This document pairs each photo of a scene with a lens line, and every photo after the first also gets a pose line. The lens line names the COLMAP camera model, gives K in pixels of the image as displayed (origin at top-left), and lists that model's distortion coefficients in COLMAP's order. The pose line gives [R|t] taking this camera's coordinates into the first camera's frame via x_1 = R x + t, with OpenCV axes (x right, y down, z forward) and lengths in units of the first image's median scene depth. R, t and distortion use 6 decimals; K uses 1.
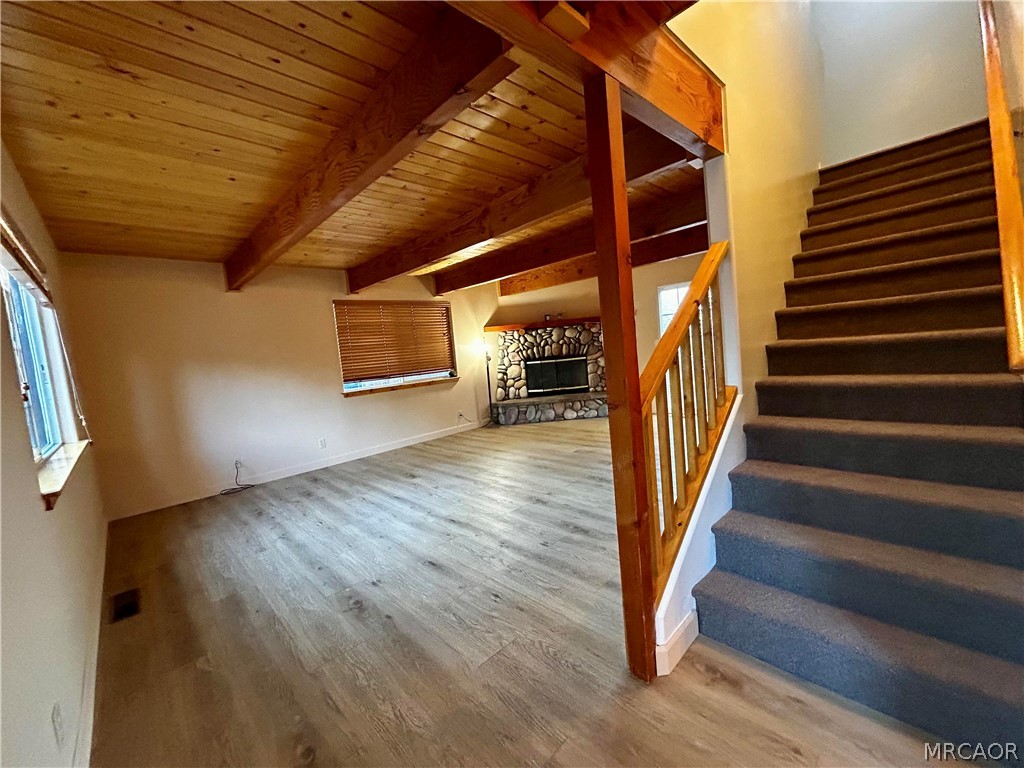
lens RADIAL K [[411.5, 0, 510.7], [0, 411.5, 385.1], [0, 0, 1]] dist [0.000678, 0.000975]
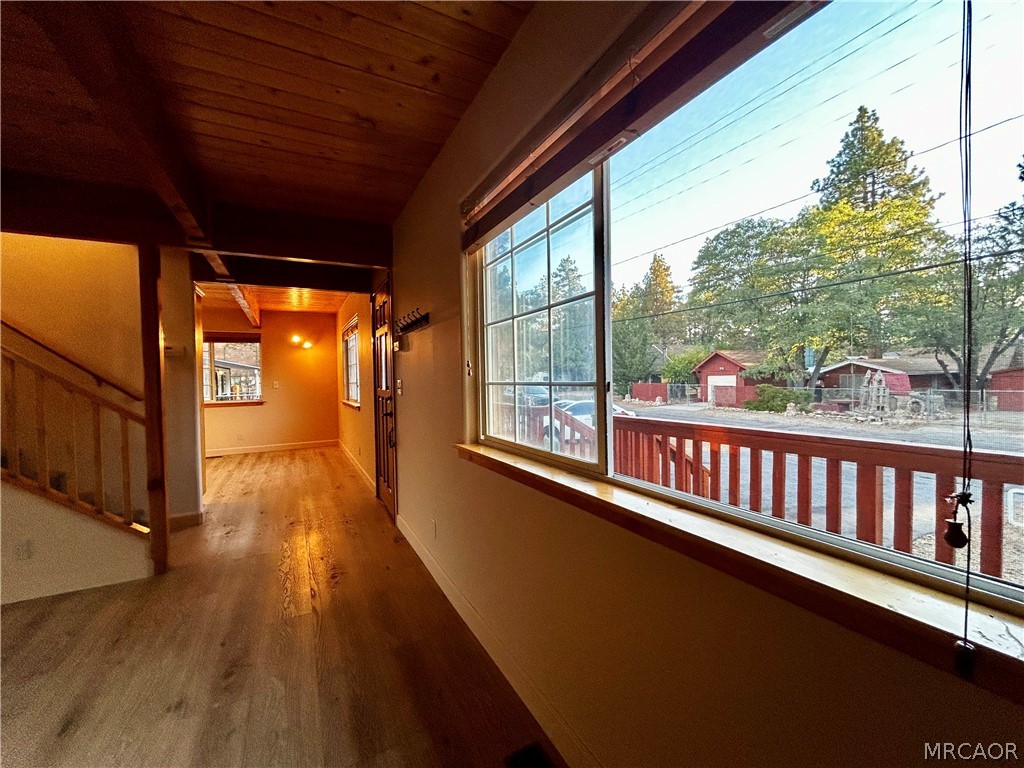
lens RADIAL K [[411.5, 0, 510.7], [0, 411.5, 385.1], [0, 0, 1]] dist [0.000678, 0.000975]
pose [[-0.955992, 0.107660, 0.272926, -0.740844], [0.133481, 0.987991, 0.077820, -0.006156], [-0.261271, 0.110826, -0.958882, 0.989341]]
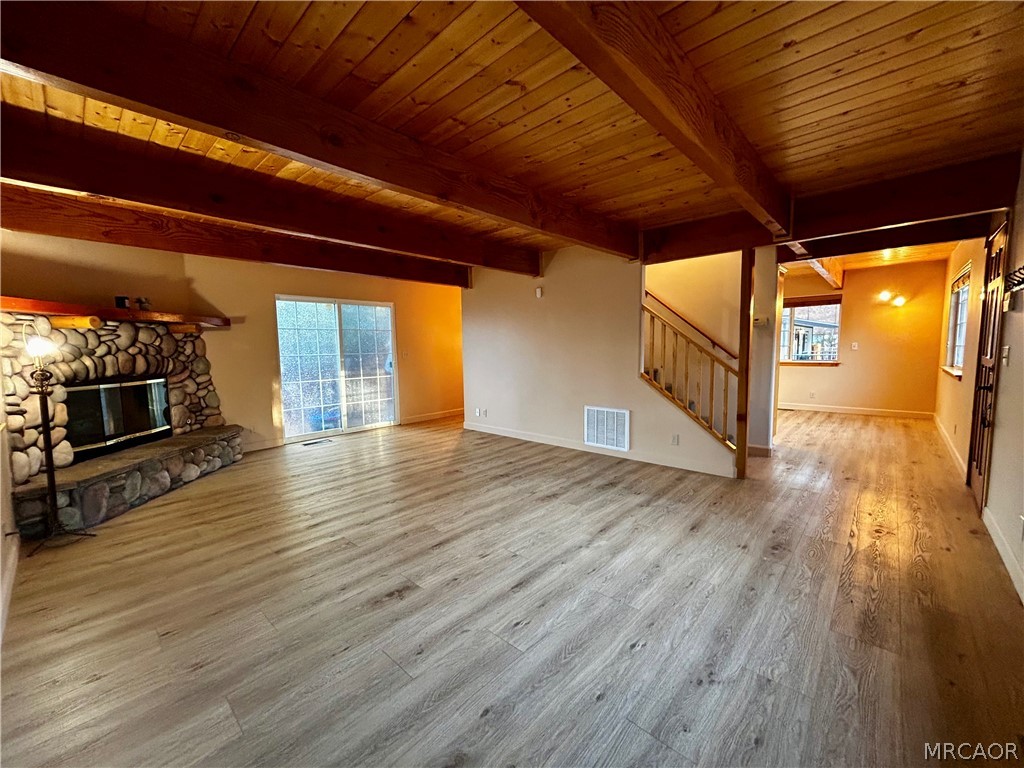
lens RADIAL K [[411.5, 0, 510.7], [0, 411.5, 385.1], [0, 0, 1]] dist [0.000678, 0.000975]
pose [[-0.062617, -0.000214, 0.998038, -0.949485], [0.110257, 0.993877, 0.007131, -0.015194], [-0.991929, 0.110488, -0.062210, 1.123483]]
